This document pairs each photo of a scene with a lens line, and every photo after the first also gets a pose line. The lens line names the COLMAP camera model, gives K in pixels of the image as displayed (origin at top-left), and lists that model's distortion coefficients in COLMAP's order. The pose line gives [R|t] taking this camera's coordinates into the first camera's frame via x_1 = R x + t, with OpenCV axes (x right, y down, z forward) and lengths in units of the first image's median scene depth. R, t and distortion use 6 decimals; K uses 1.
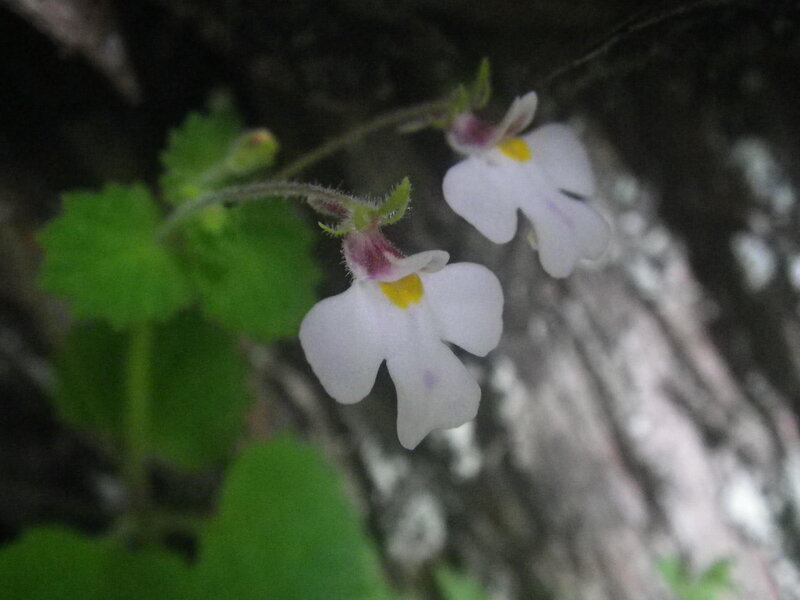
lens RADIAL K [[811.2, 0, 400.0], [0, 811.2, 300.0], [0, 0, 1]] dist [0.072873, -0.001720]
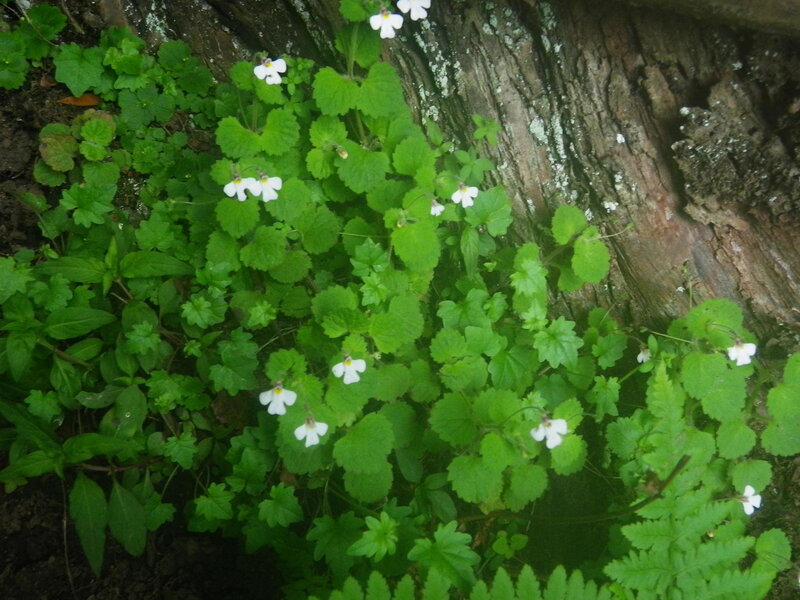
lens RADIAL K [[811.2, 0, 400.0], [0, 811.2, 300.0], [0, 0, 1]] dist [0.072873, -0.001720]
pose [[0.941363, 0.240098, -0.237043, 1.551456], [-0.175975, 0.948829, 0.262214, 0.283736], [0.287870, -0.205125, 0.935443, -4.007067]]
